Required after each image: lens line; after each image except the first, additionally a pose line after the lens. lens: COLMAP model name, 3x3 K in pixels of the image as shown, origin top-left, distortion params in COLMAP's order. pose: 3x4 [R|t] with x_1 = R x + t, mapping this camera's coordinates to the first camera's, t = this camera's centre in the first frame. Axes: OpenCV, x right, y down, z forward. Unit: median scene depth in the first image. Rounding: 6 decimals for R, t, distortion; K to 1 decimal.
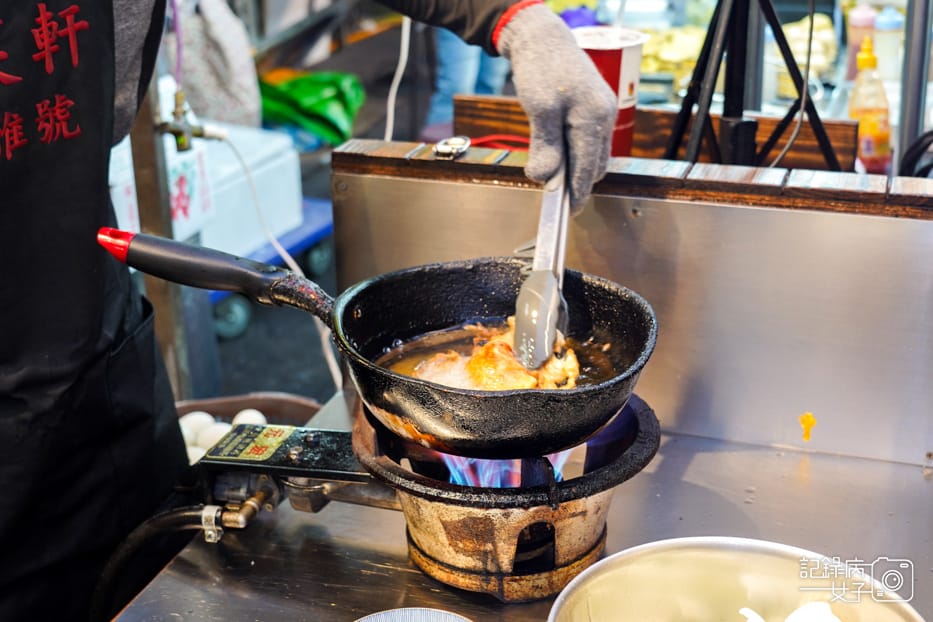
lens RADIAL K [[1403.6, 0, 470.4], [0, 1403.6, 295.0], [0, 0, 1]] dist [0.007501, 0.018909]
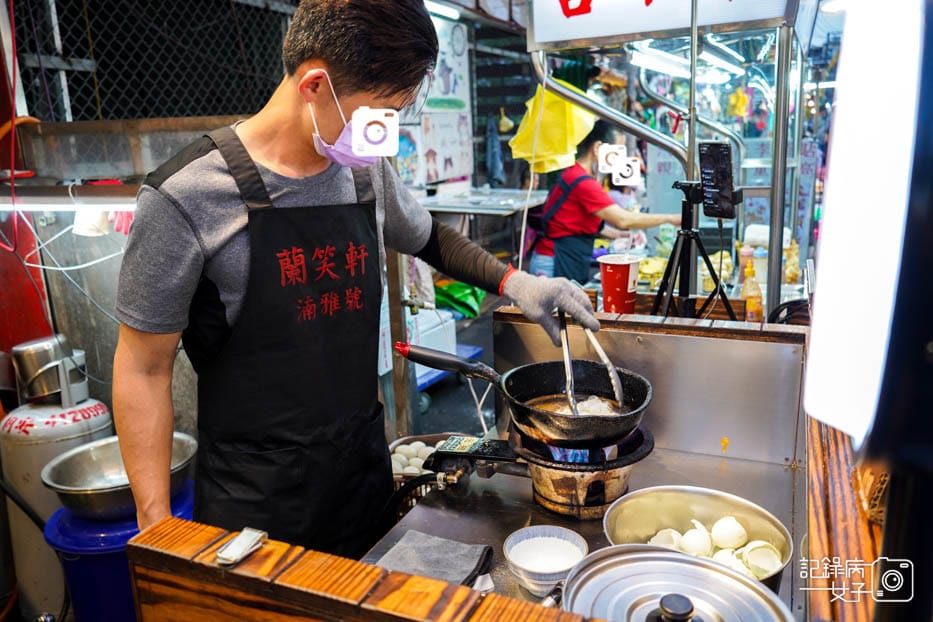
lens RADIAL K [[751.2, 0, 466.5], [0, 751.2, 311.0], [0, 0, 1]] dist [-0.004813, 0.002156]
pose [[0.996013, 0.003576, -0.089137, -0.041894], [-0.014315, 0.992654, -0.120138, 0.039701], [0.088052, 0.120935, 0.988747, -0.151404]]
